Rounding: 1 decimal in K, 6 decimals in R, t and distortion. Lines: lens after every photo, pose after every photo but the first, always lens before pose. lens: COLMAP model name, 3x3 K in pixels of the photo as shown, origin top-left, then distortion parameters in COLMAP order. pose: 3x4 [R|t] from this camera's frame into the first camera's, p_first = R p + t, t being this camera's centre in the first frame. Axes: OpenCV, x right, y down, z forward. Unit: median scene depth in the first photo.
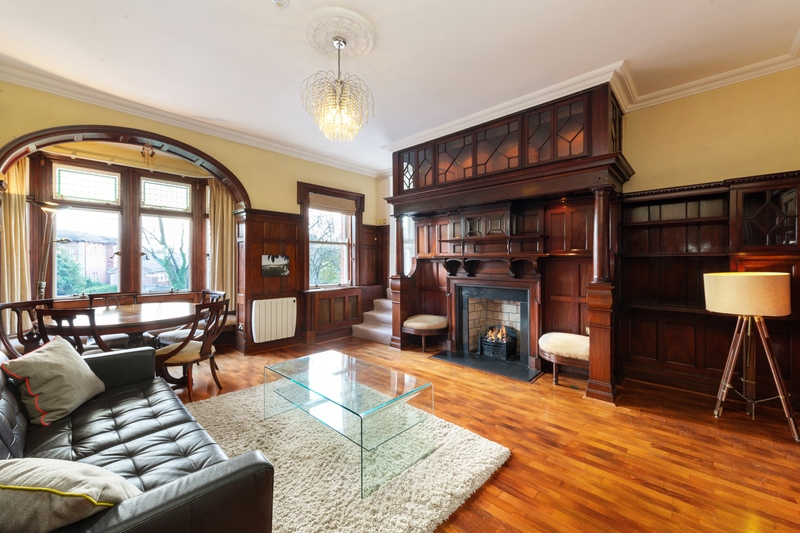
lens RADIAL K [[312.3, 0, 400.9], [0, 312.3, 264.2], [0, 0, 1]] dist [-0.001464, -0.000296]
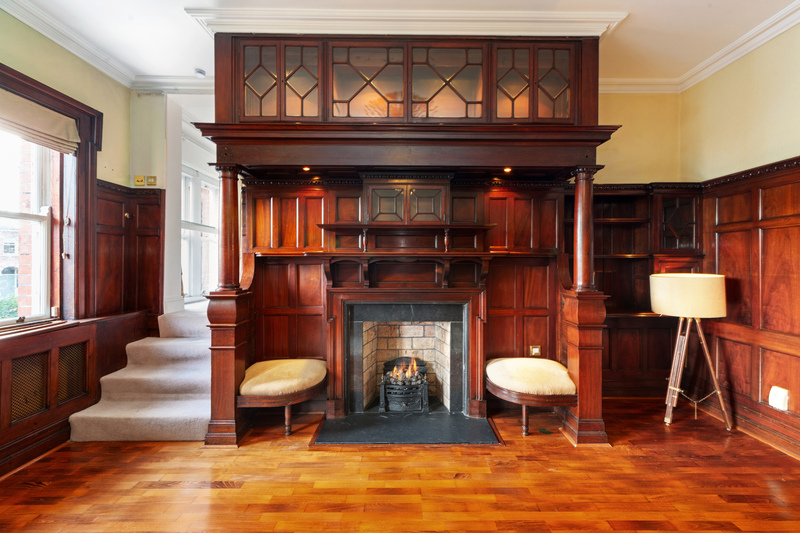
lens RADIAL K [[342.1, 0, 401.0], [0, 342.1, 261.5], [0, 0, 1]] dist [0.002654, 0.000434]
pose [[0.727346, 0.005923, 0.686245, -0.275135], [0.001868, 0.999942, -0.010610, -0.005162], [-0.686268, 0.008999, 0.727293, 0.672448]]
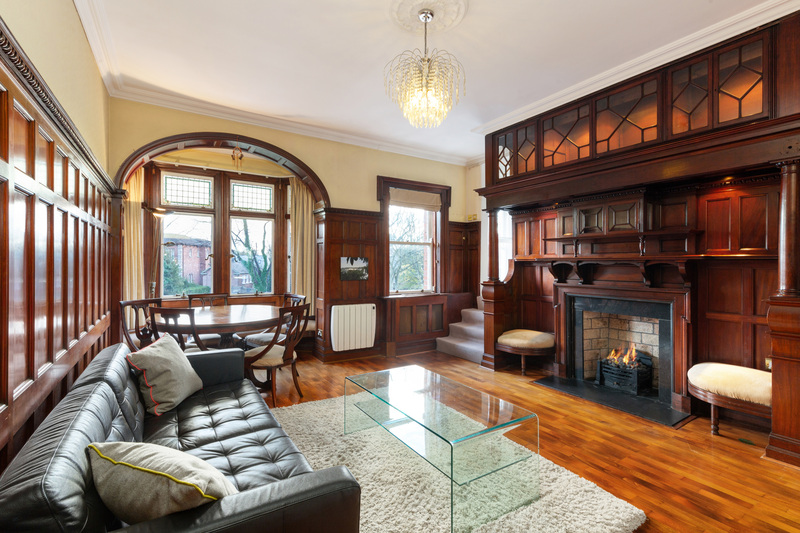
lens RADIAL K [[362.5, 0, 400.0], [0, 362.5, 266.5], [0, 0, 1]] dist [0.000002, 0.000054]
pose [[0.968961, 0.005834, -0.247144, -0.010006], [-0.006546, 0.999976, -0.002061, -0.000039], [0.247126, 0.003614, 0.968977, -0.004396]]
